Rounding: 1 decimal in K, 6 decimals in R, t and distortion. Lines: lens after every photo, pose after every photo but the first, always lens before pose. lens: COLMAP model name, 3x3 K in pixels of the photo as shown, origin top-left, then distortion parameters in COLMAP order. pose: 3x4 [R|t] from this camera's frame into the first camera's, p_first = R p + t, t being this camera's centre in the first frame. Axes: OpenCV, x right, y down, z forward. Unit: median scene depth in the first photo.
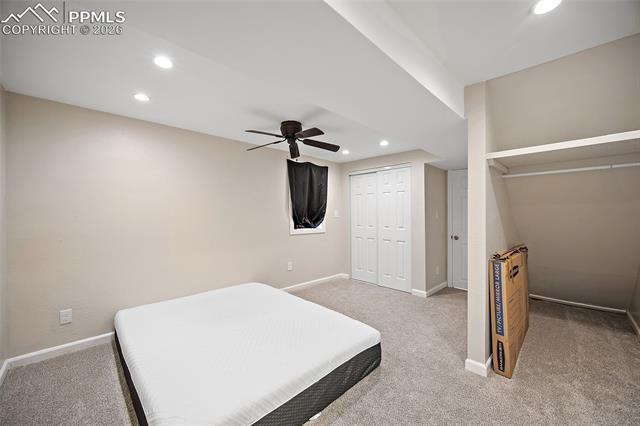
lens RADIAL K [[244.5, 0, 318.7], [0, 244.5, 218.3], [0, 0, 1]] dist [-0.000195, -0.000029]
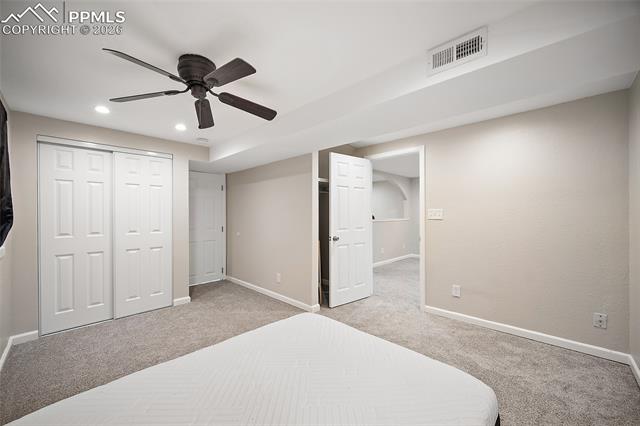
lens RADIAL K [[252.6, 0, 317.1], [0, 252.6, 212.8], [0, 0, 1]] dist [0.000664, 0.000039]
pose [[-0.020332, 0.000186, 0.999793, -0.524726], [0.019089, 0.999818, 0.000202, -0.011289], [-0.999611, 0.019090, -0.020332, 0.499525]]
